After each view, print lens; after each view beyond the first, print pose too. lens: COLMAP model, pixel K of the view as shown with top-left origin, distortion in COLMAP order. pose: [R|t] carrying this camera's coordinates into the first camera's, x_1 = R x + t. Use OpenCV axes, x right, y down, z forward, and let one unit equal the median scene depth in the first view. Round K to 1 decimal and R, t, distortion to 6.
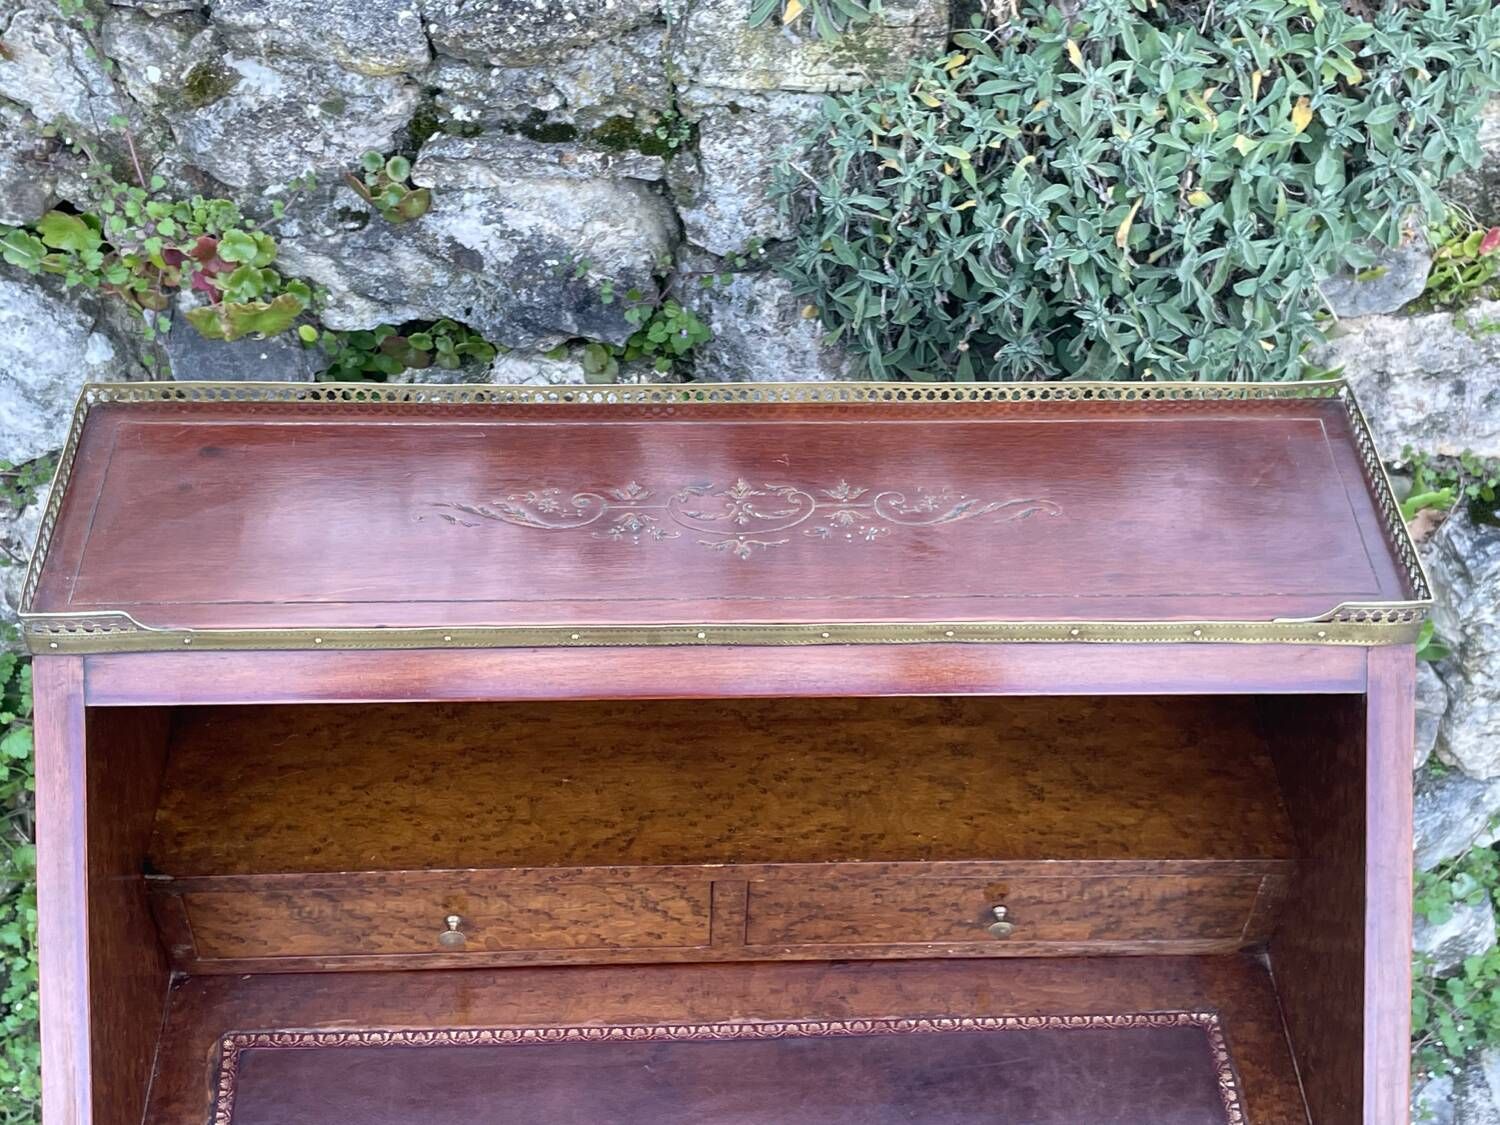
lens RADIAL K [[1988.7, 0, 773.4], [0, 1988.7, 558.2], [0, 0, 1]] dist [0.122170, -0.248613]
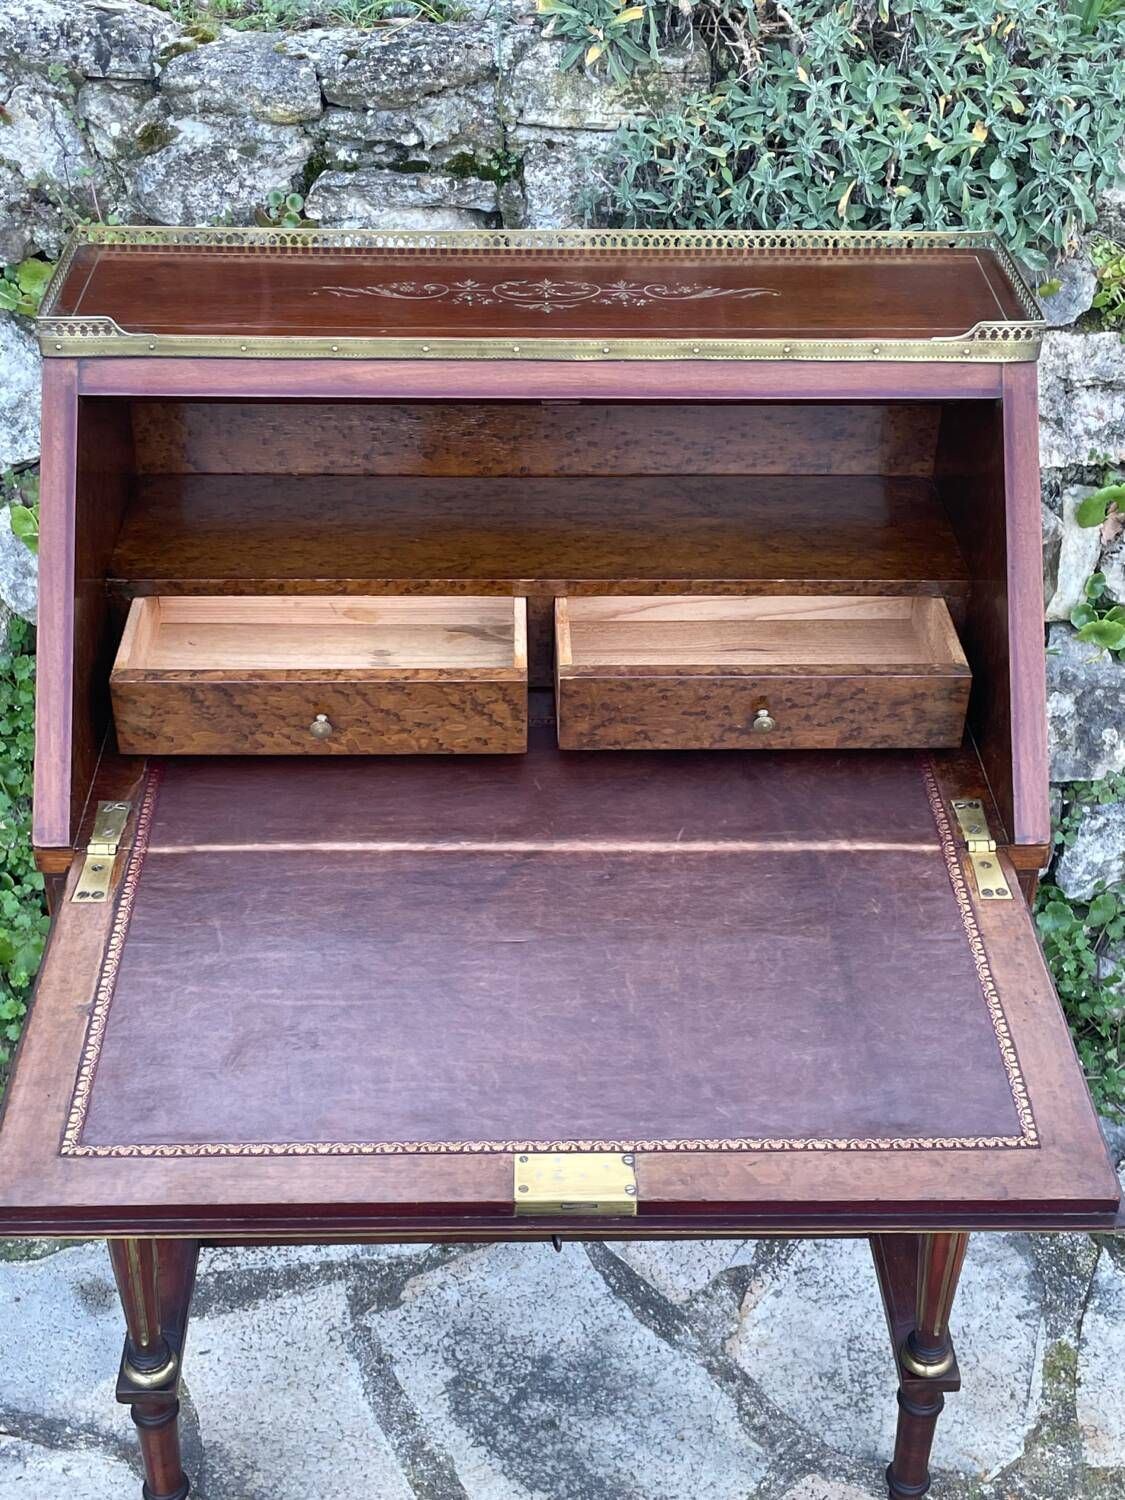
lens RADIAL K [[1992.4, 0, 557.0], [0, 1992.4, 765.6], [0, 0, 1]] dist [0.113902, -0.221504]
pose [[0.999540, -0.003885, -0.030085, 0.023772], [-0.001332, 0.985185, -0.171490, 0.411790], [0.030306, 0.171452, 0.984726, -0.238643]]
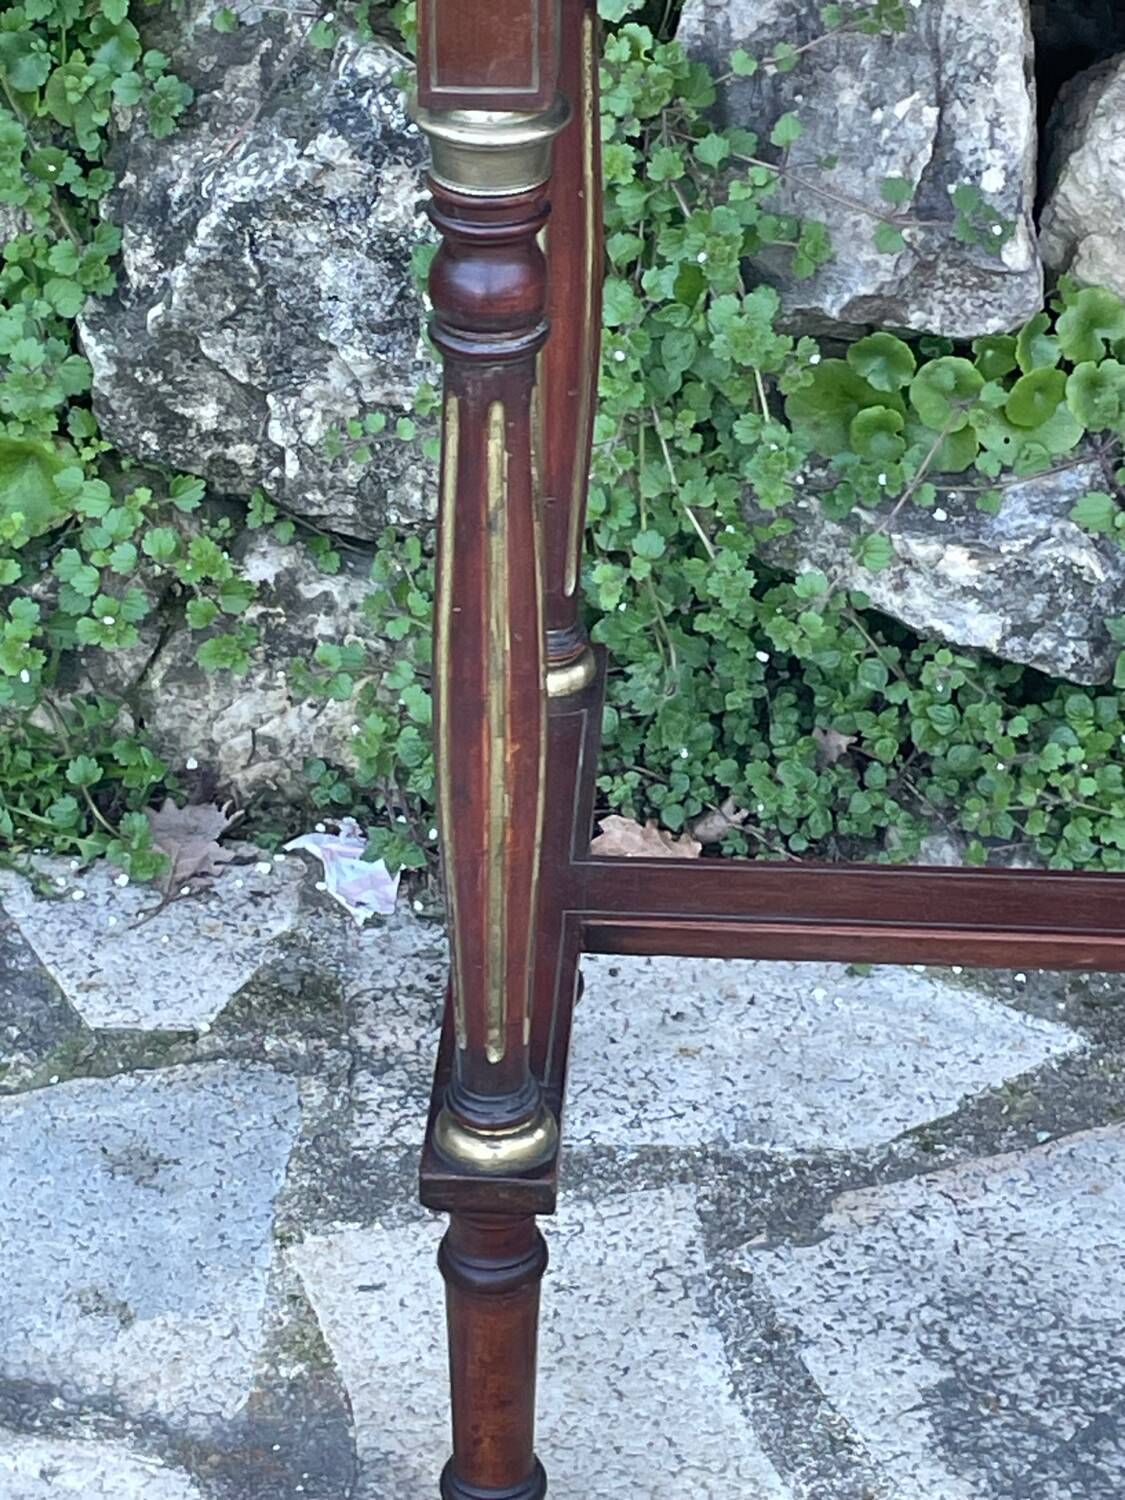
lens RADIAL K [[4103.7, 0, 558.2], [0, 4103.7, 780.9], [0, 0, 1]] dist [0.099164, 0.325075]
pose [[0.986542, 0.052769, -0.154757, -0.026101], [-0.086512, 0.971613, -0.220191, 0.703971], [0.138744, 0.230616, 0.963102, -0.016335]]
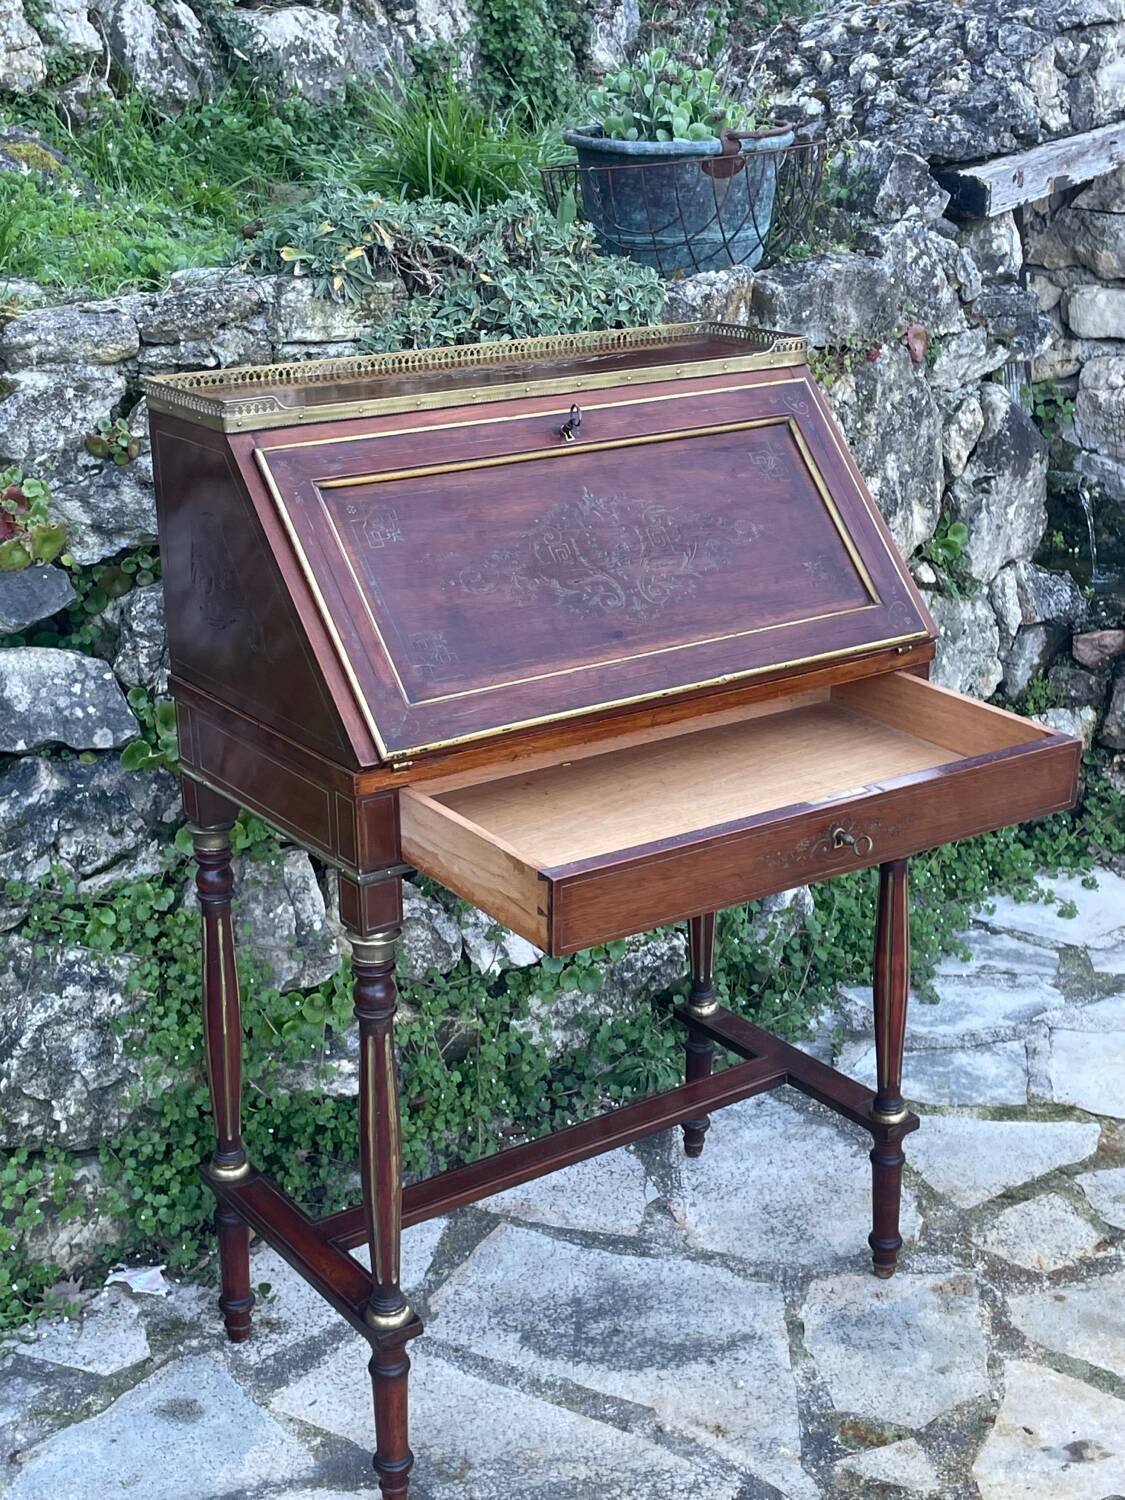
lens RADIAL K [[1988.7, 0, 555.5], [0, 1988.7, 755.8], [0, 0, 1]] dist [0.122170, -0.248613]
pose [[0.844492, -0.218003, 0.489191, -0.774199], [0.405246, 0.857291, -0.317534, 0.721385], [-0.350156, 0.466397, 0.812320, -0.328207]]
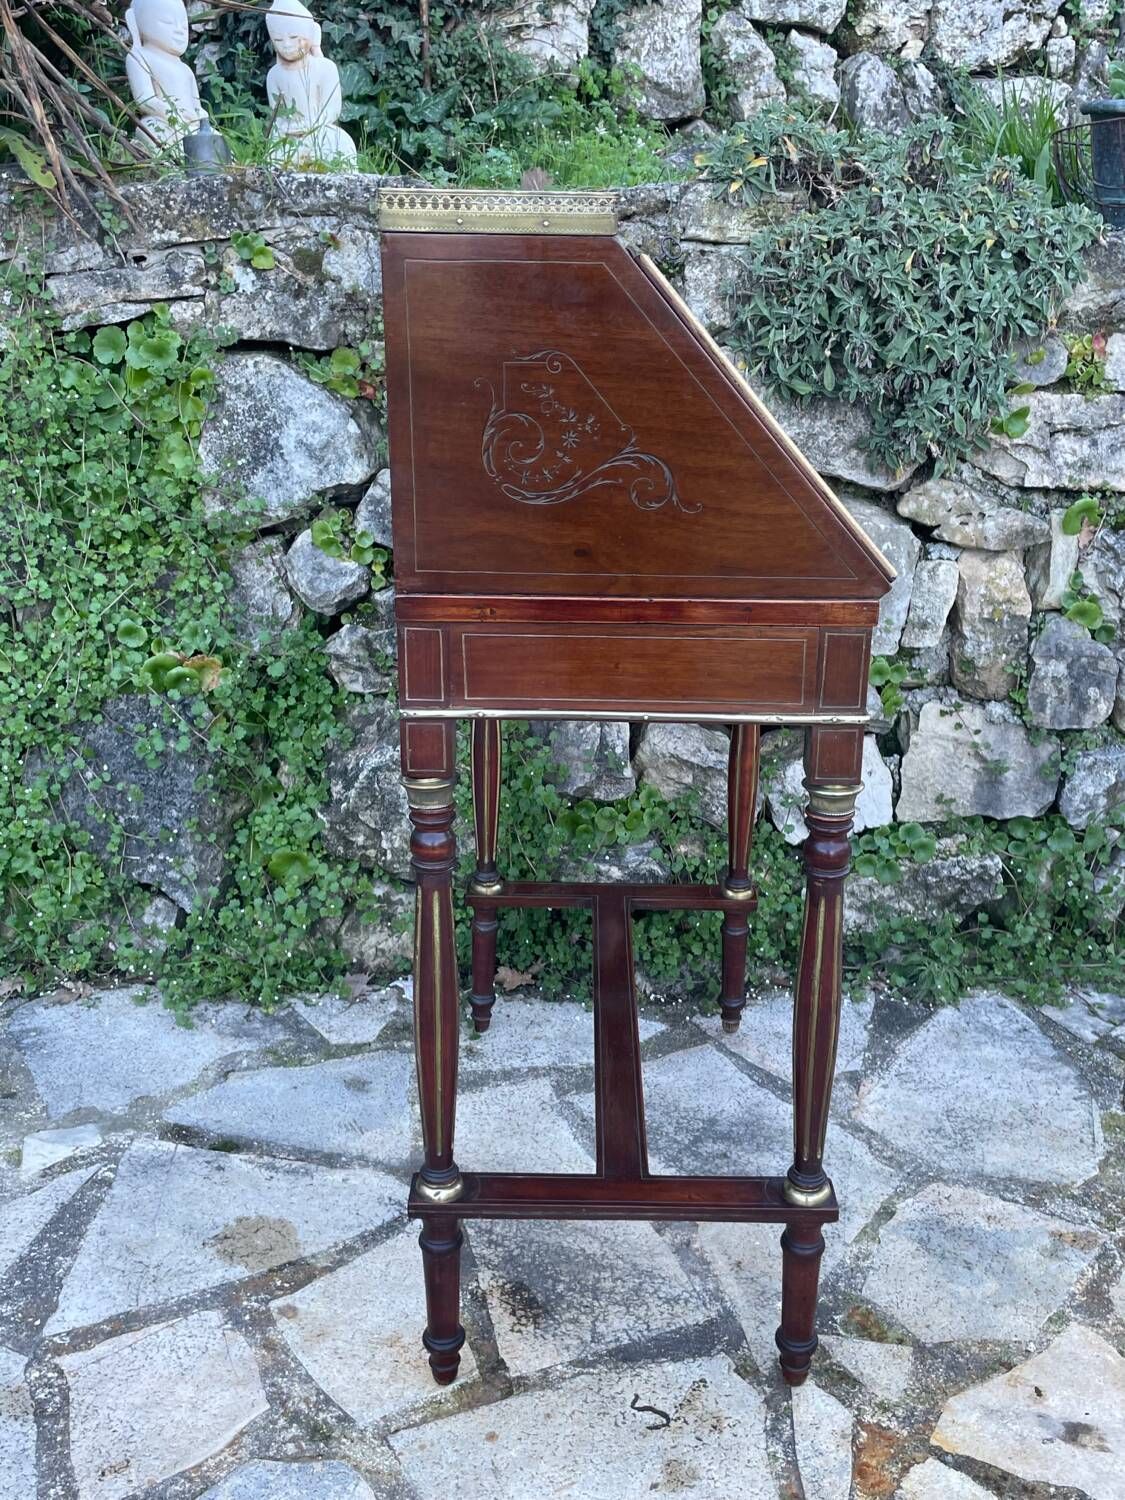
lens RADIAL K [[1459.1, 0, 574.7], [0, 1459.1, 762.8], [0, 0, 1]] dist [0.099849, -0.159103]
pose [[0.999930, -0.011137, -0.004106, -0.147275], [0.008308, 0.903744, -0.427993, 0.864698], [0.008478, 0.427929, 0.903773, -0.102803]]
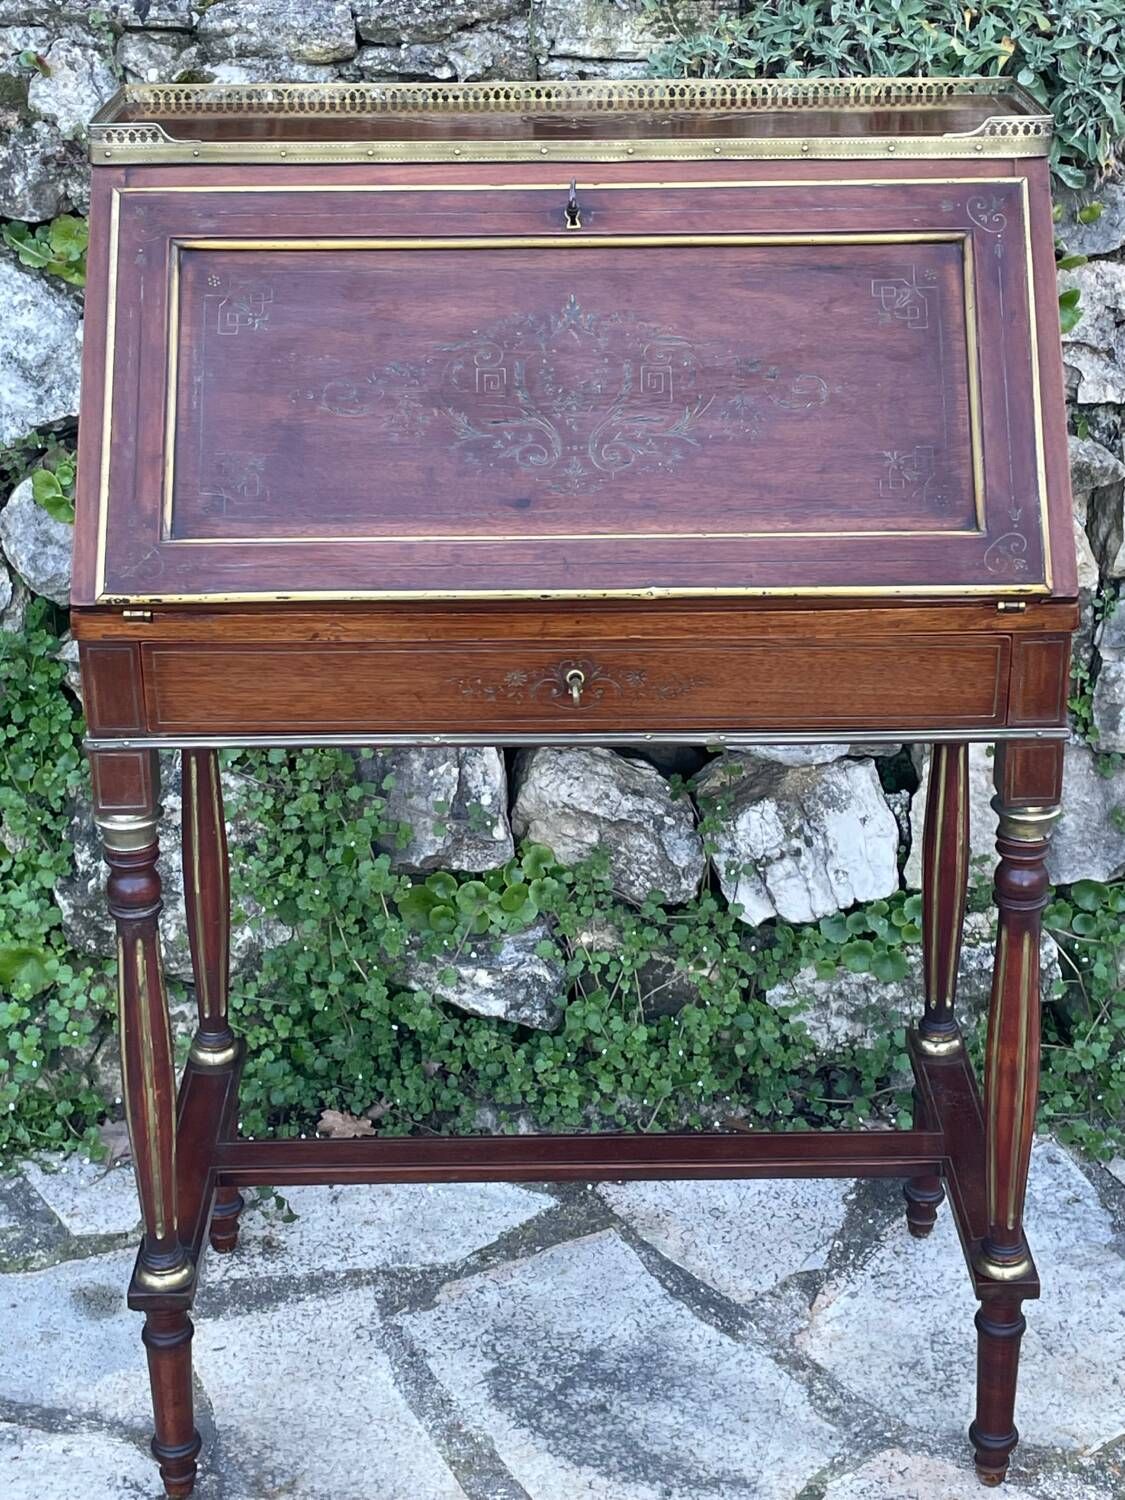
lens RADIAL K [[2423.5, 0, 576.0], [0, 2423.5, 743.1], [0, 0, 1]] dist [0.149110, -0.372546]
pose [[0.998474, -0.025222, -0.049121, 0.045987], [0.006014, 0.933964, -0.357317, 0.782442], [0.054890, 0.356477, 0.932690, -0.364779]]
